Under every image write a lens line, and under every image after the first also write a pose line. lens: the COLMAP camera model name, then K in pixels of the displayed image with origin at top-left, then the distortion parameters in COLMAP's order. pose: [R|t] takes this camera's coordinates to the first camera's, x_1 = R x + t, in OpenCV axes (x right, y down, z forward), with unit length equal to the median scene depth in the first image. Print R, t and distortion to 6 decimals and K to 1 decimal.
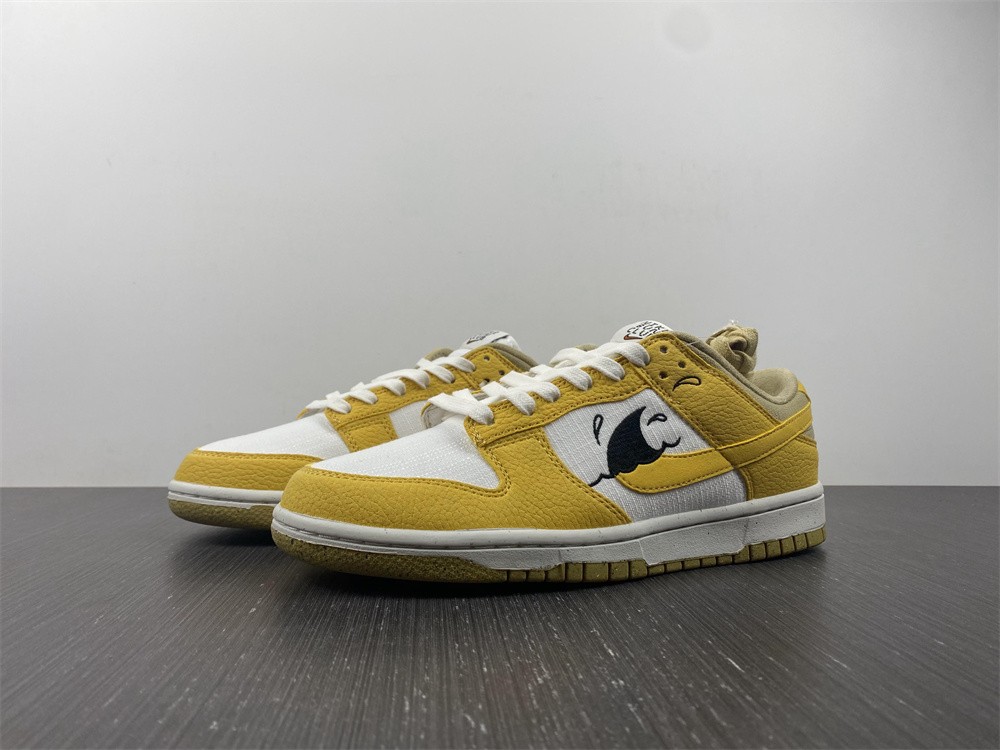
lens RADIAL K [[745.1, 0, 486.6], [0, 745.1, 379.6], [0, 0, 1]] dist [0.025023, -0.004399]
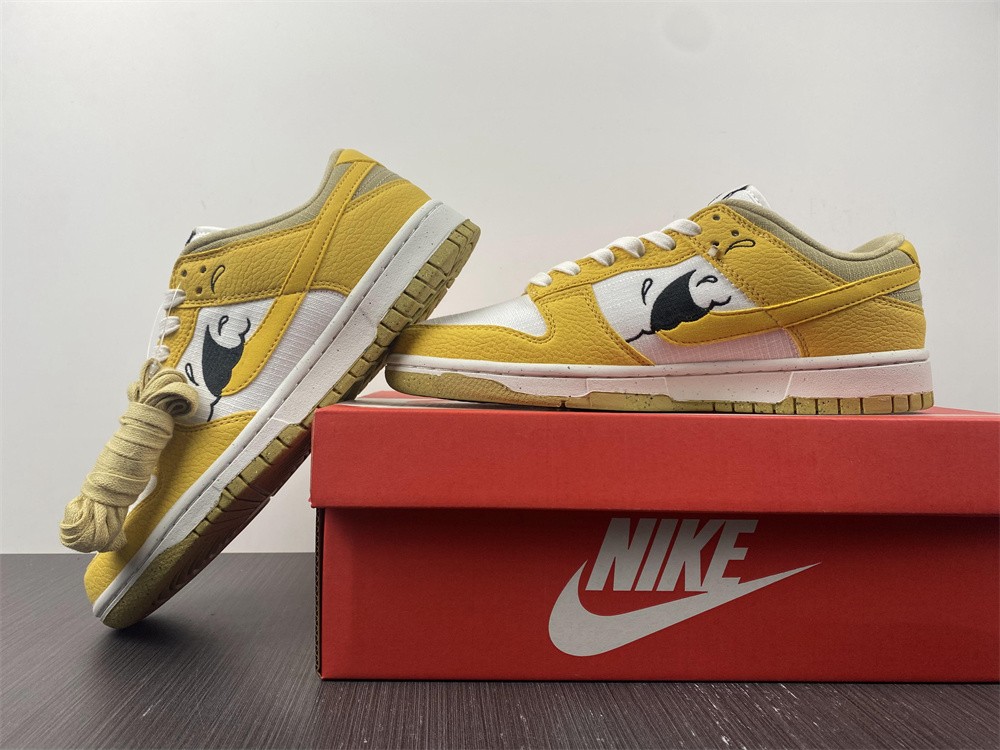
lens RADIAL K [[745.1, 0, 486.6], [0, 745.1, 379.6], [0, 0, 1]] dist [0.025023, -0.004399]
pose [[0.599924, -0.728706, -0.330270, 0.757761], [0.777934, 0.627718, 0.028096, 0.372495], [0.186843, -0.273784, 0.943468, 0.012302]]
